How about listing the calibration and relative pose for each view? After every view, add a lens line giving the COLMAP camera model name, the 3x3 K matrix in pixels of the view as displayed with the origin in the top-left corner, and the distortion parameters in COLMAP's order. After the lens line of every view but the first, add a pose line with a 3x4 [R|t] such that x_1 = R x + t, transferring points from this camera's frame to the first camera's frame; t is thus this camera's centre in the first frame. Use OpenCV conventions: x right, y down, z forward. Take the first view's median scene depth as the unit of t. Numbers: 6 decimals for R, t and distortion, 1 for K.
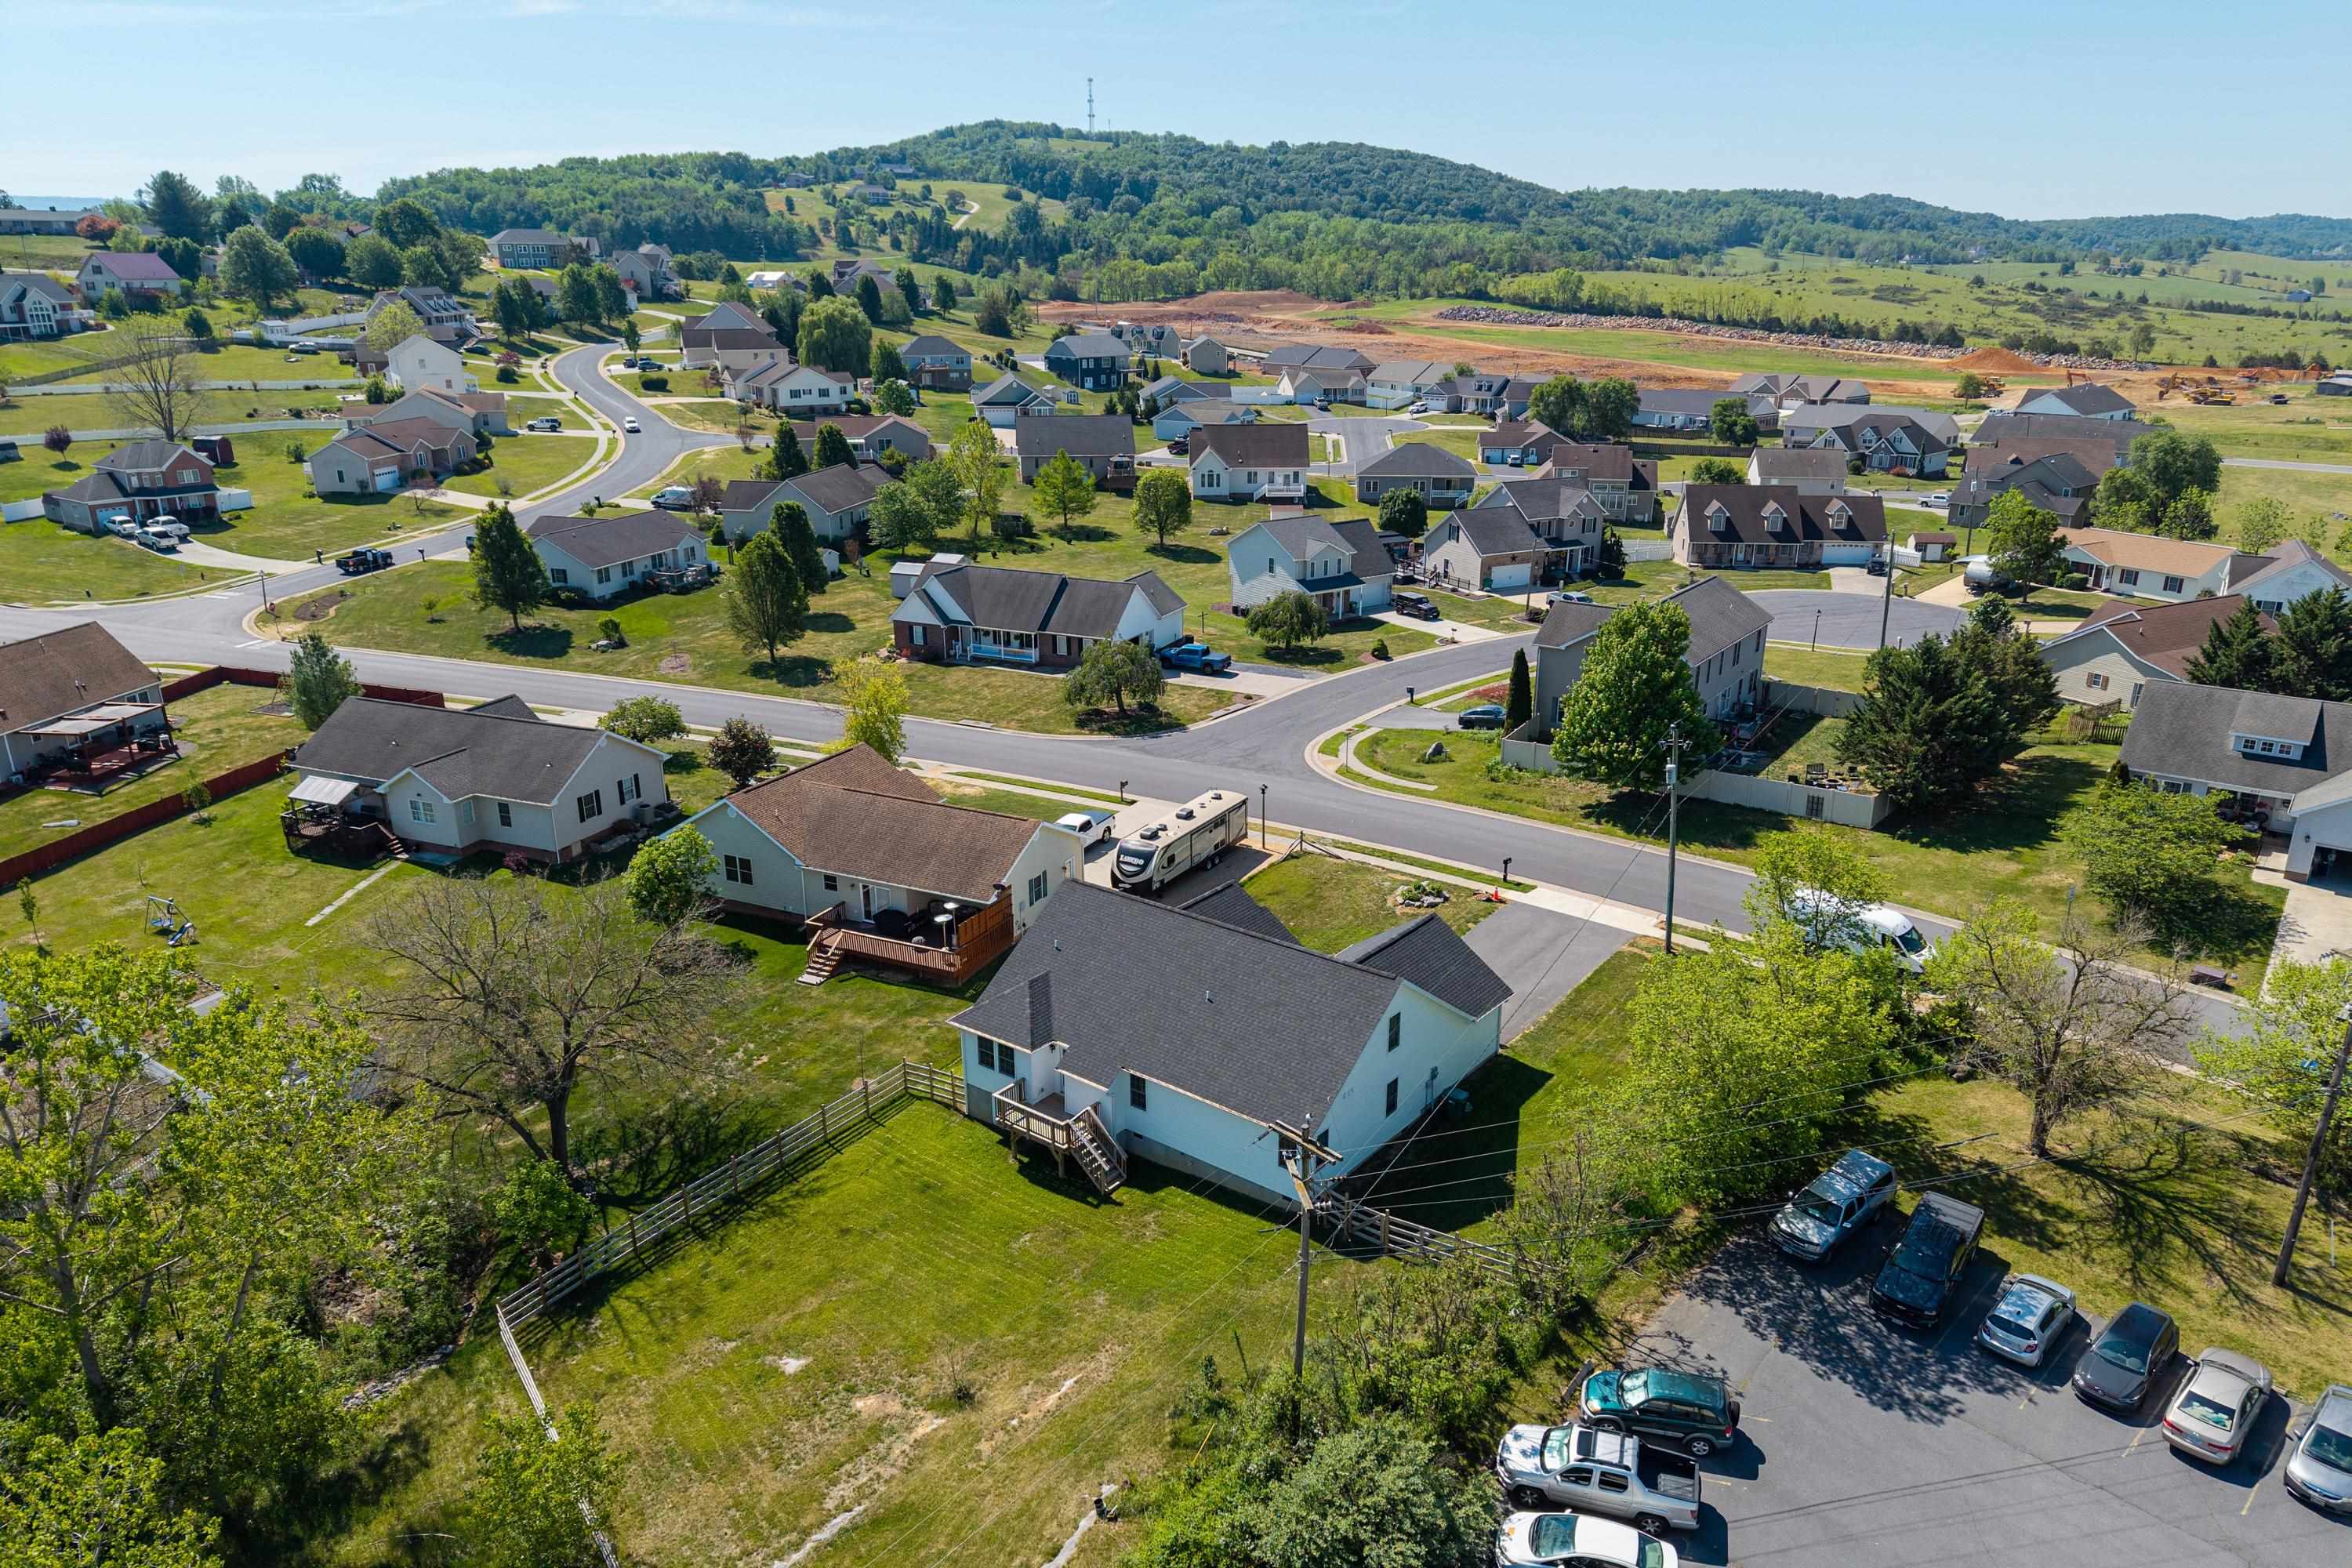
lens RADIAL K [[1593.8, 0, 1208.9], [0, 1593.8, 828.6], [0, 0, 1]] dist [0.017736, -0.004010]
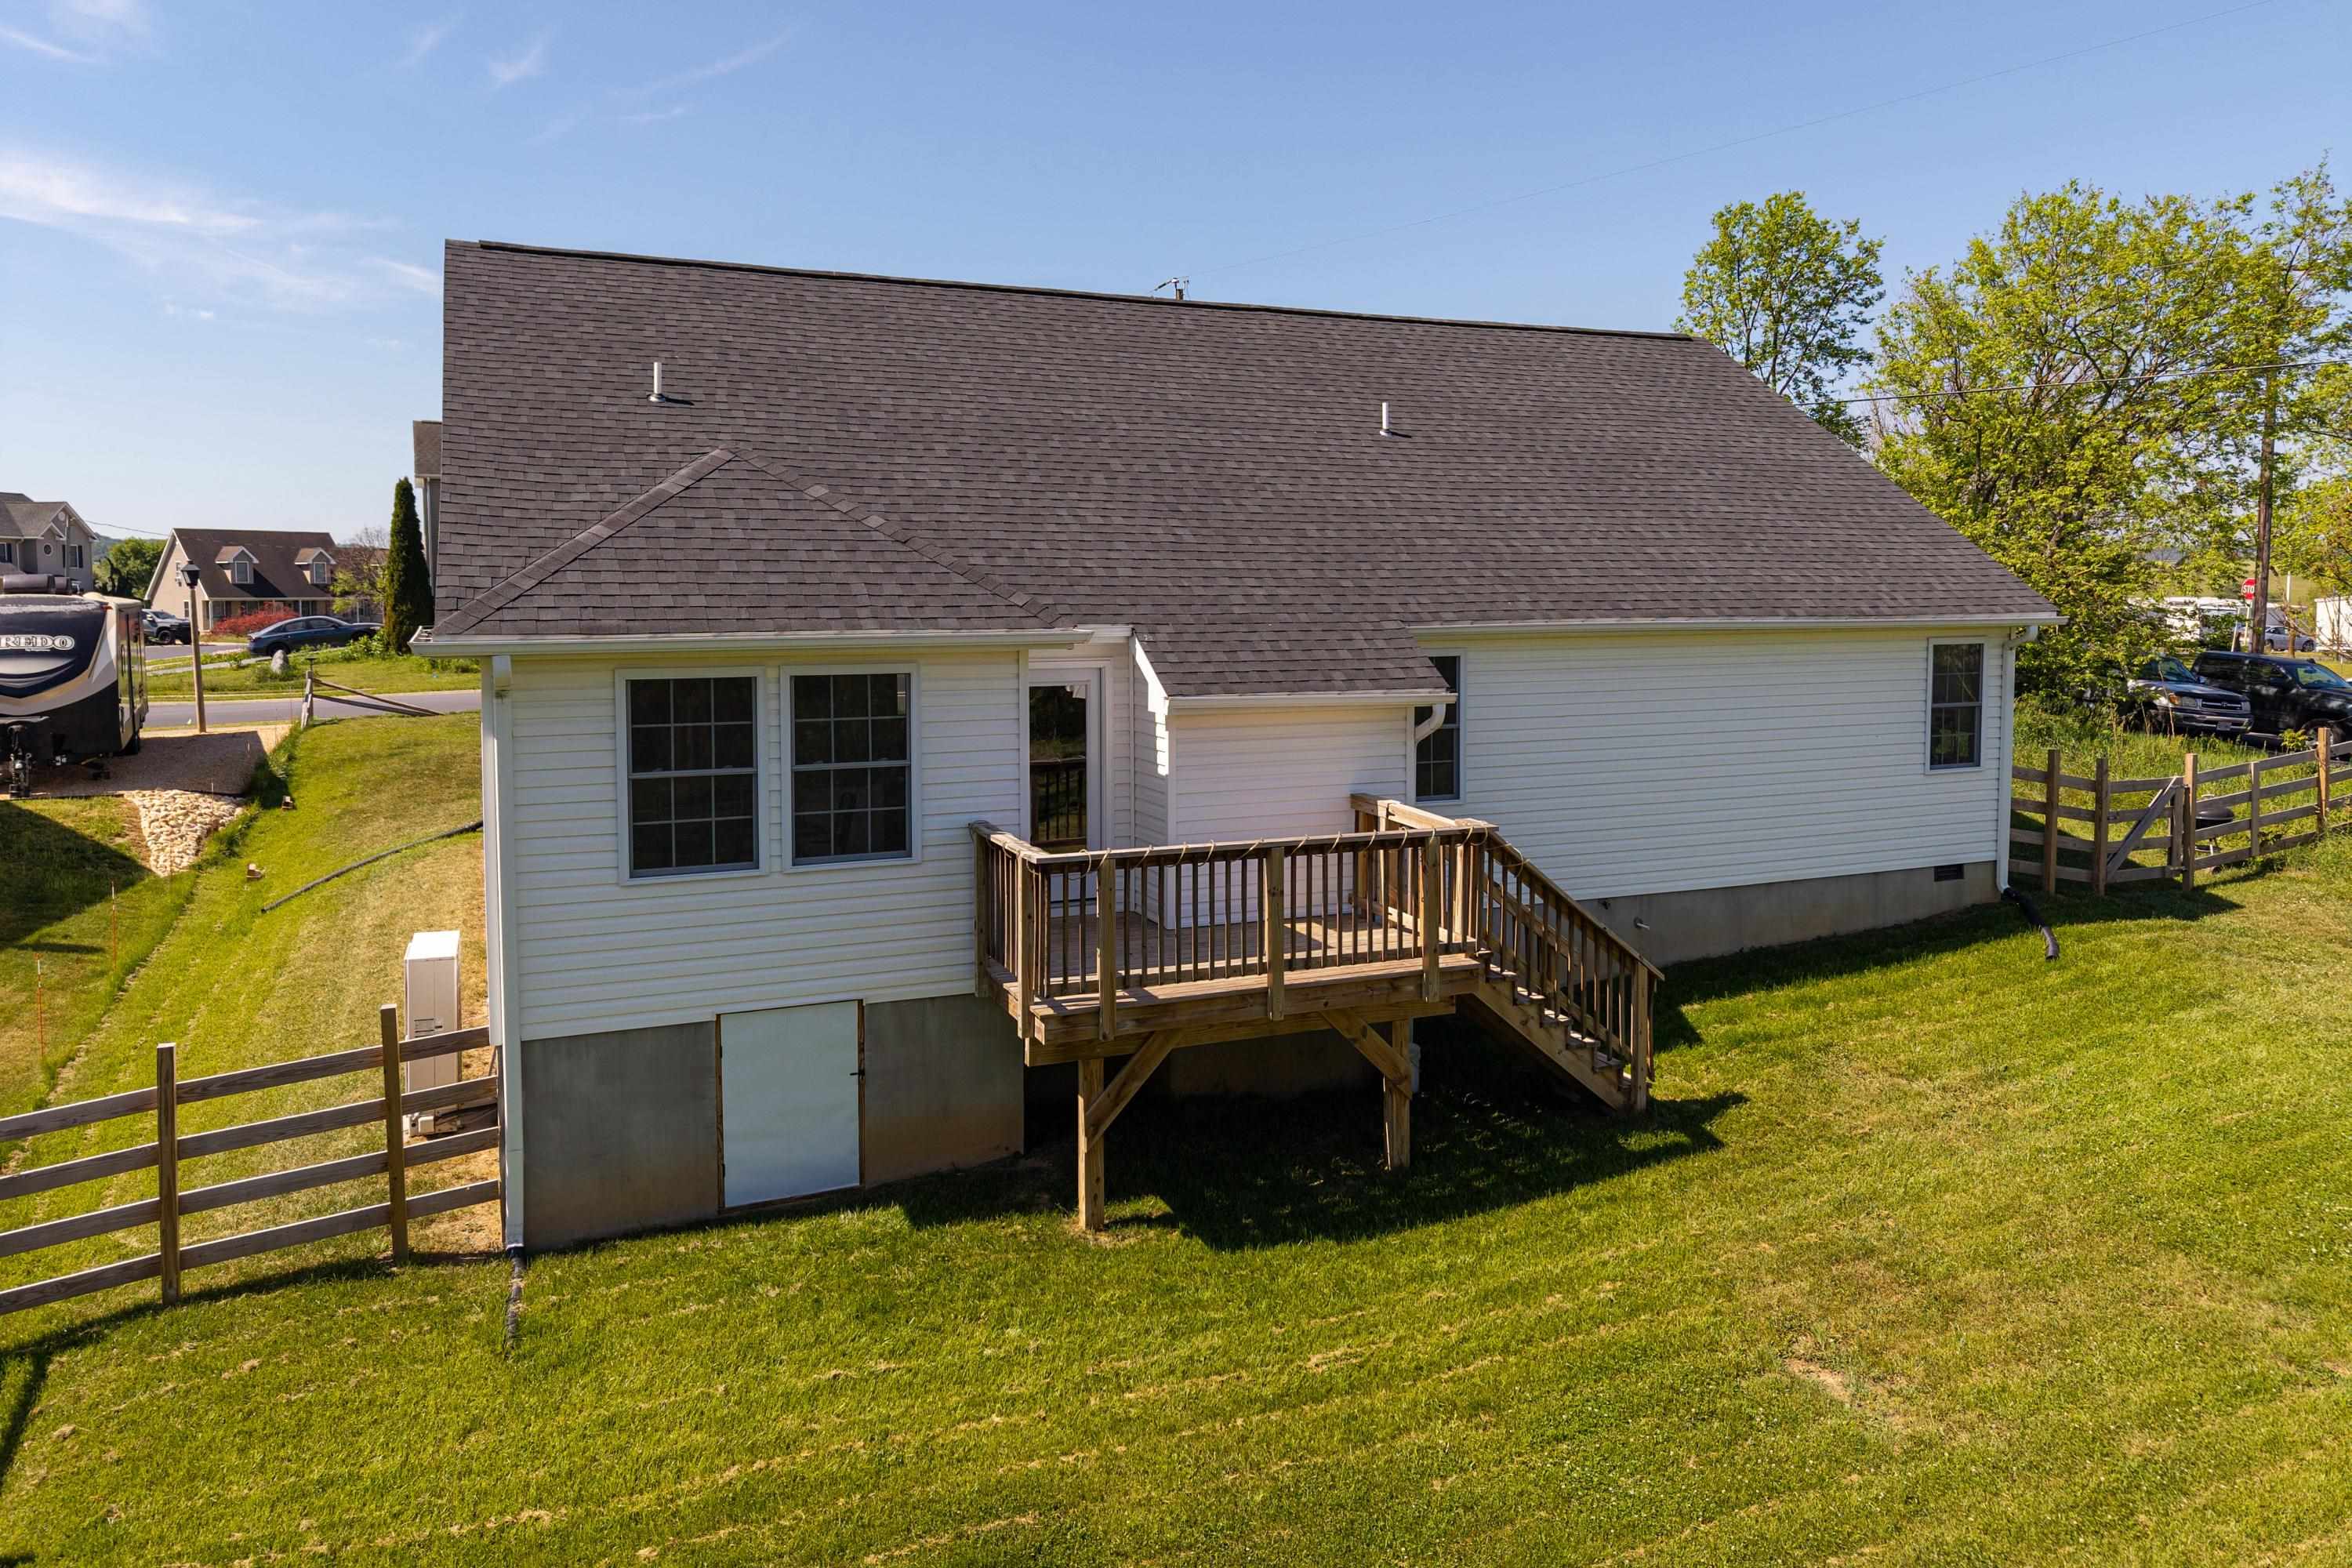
lens RADIAL K [[1579.3, 0, 1212.5], [0, 1579.3, 697.1], [0, 0, 1]] dist [-0.005666, -0.001737]
pose [[0.488051, -0.049555, 0.871407, -0.261598], [0.280688, 0.954263, -0.102939, 0.166015], [-0.826451, 0.294833, 0.479638, 0.853611]]
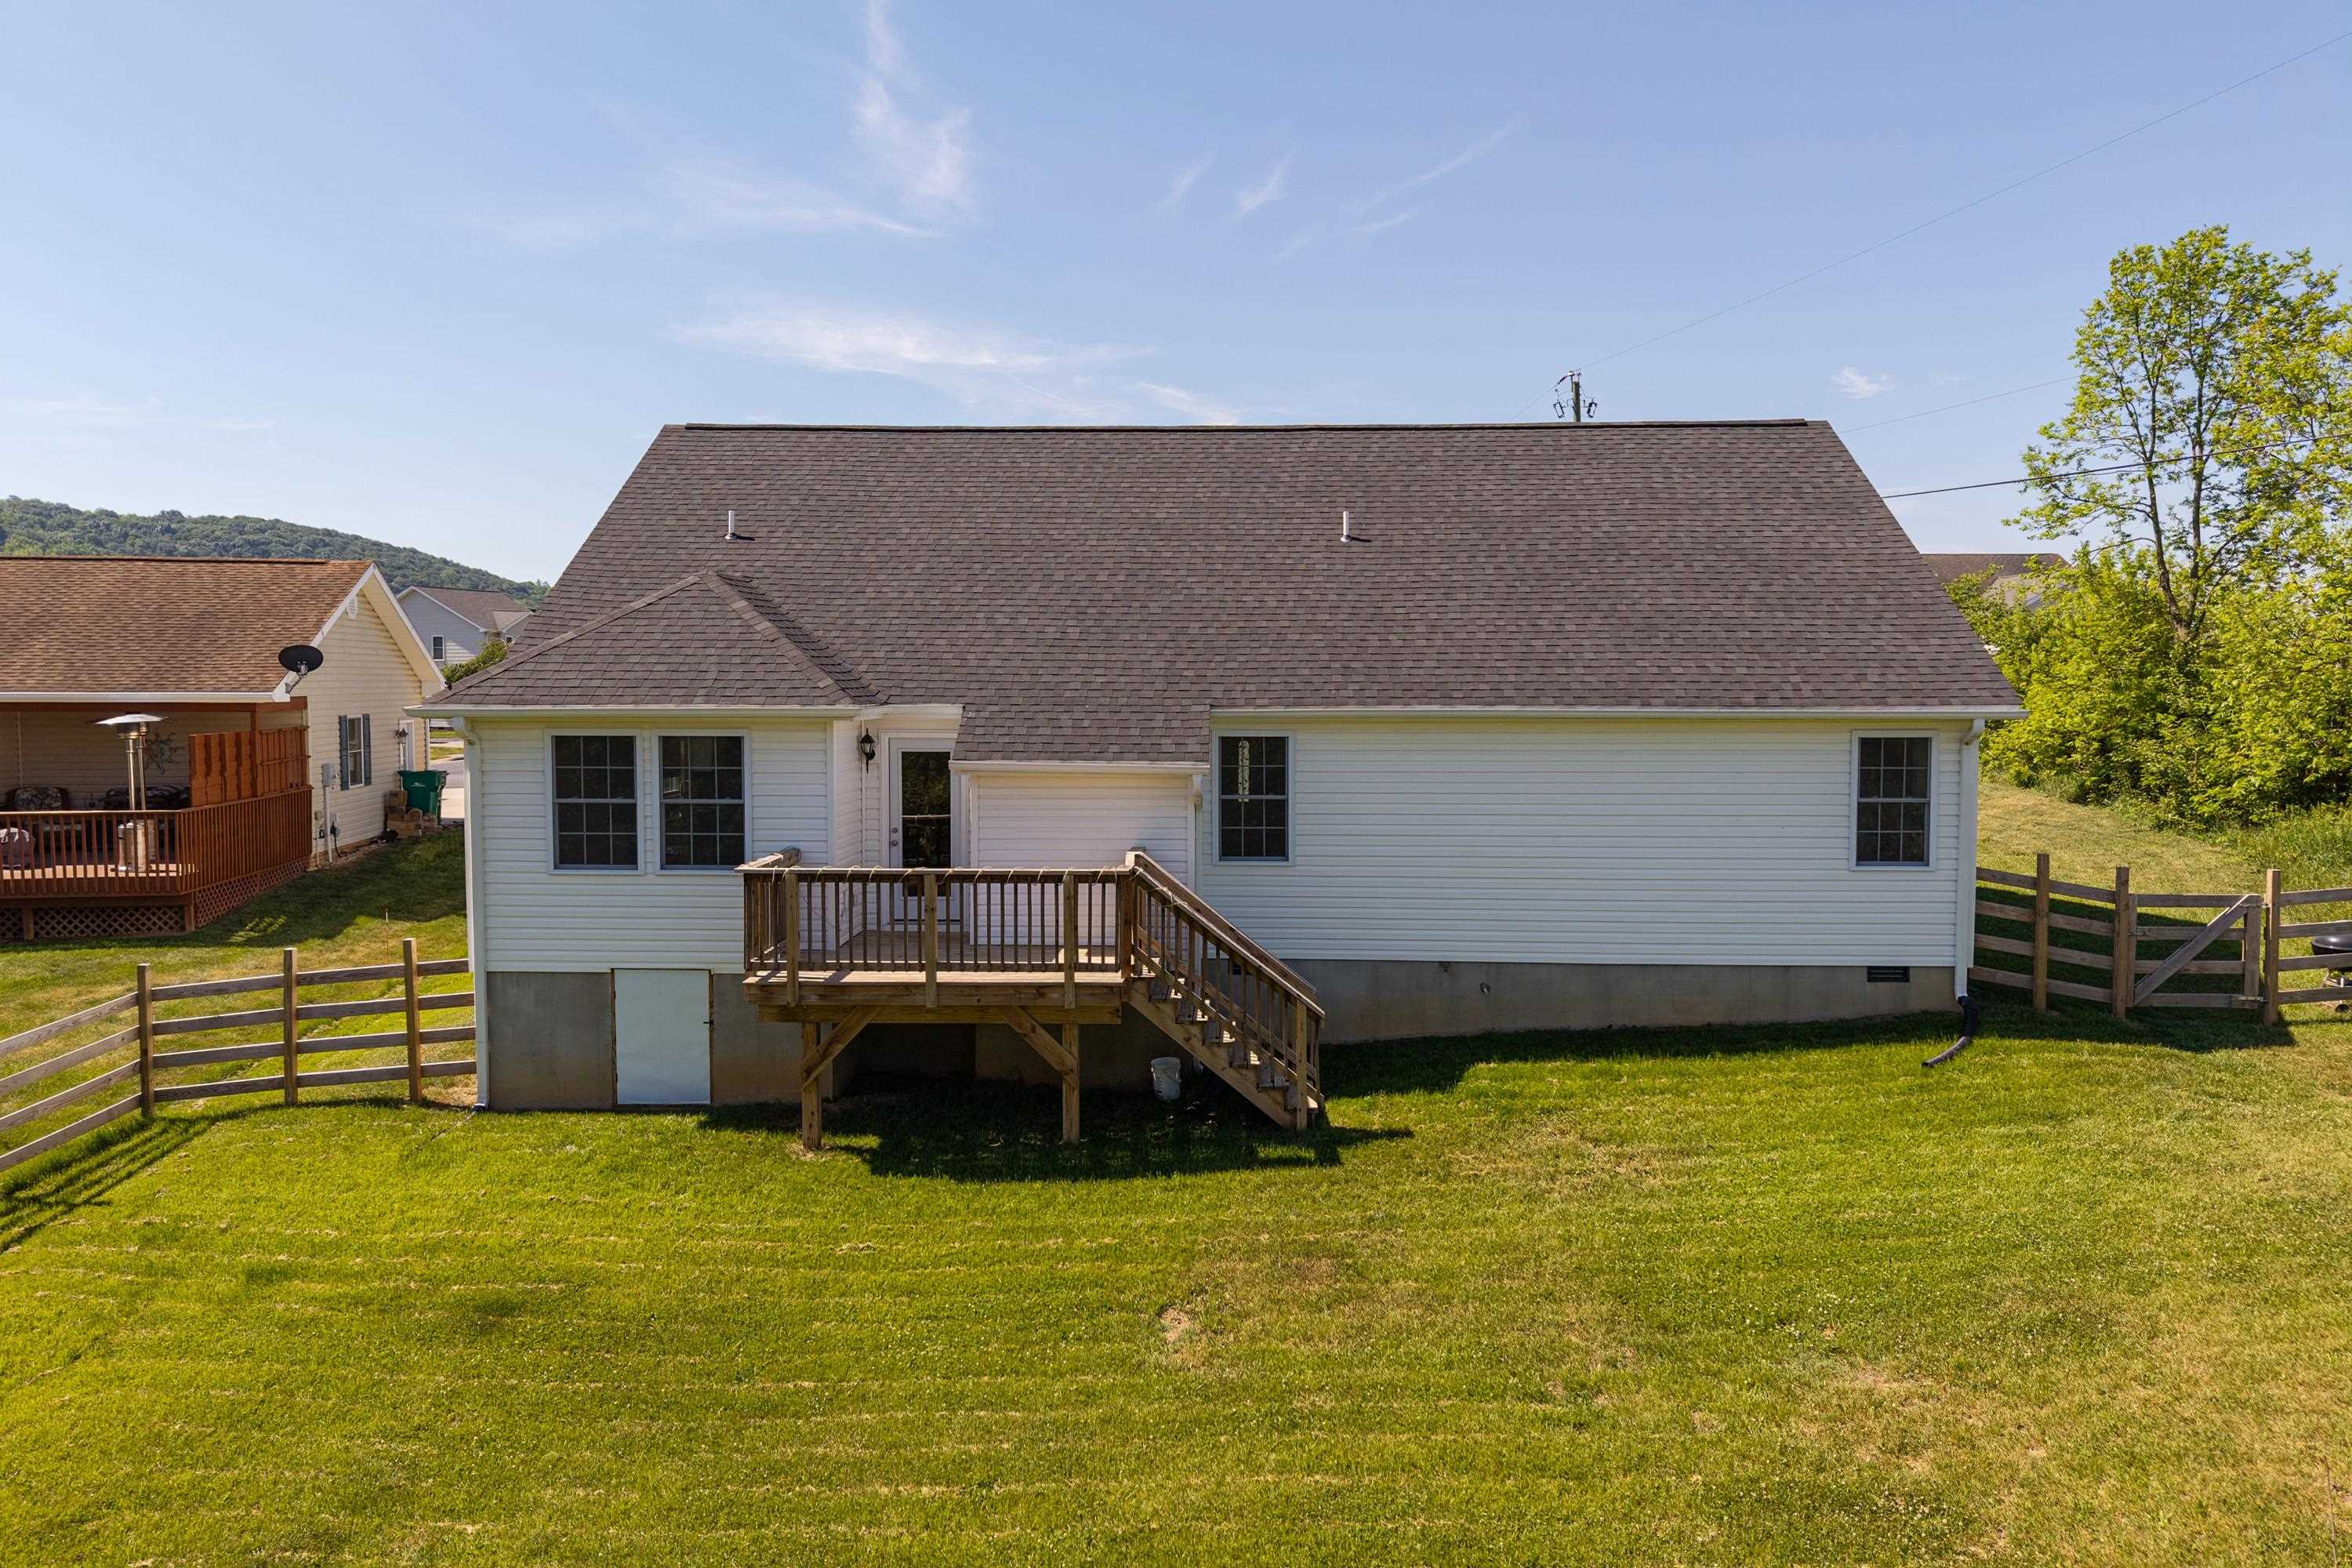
lens RADIAL K [[1599.7, 0, 1214.7], [0, 1599.7, 789.3], [0, 0, 1]] dist [0.001288, -0.002213]
pose [[0.812636, -0.026607, 0.582164, -0.207153], [0.179111, 0.962009, -0.206052, 0.209175], [-0.554565, 0.271717, 0.786529, 0.728508]]
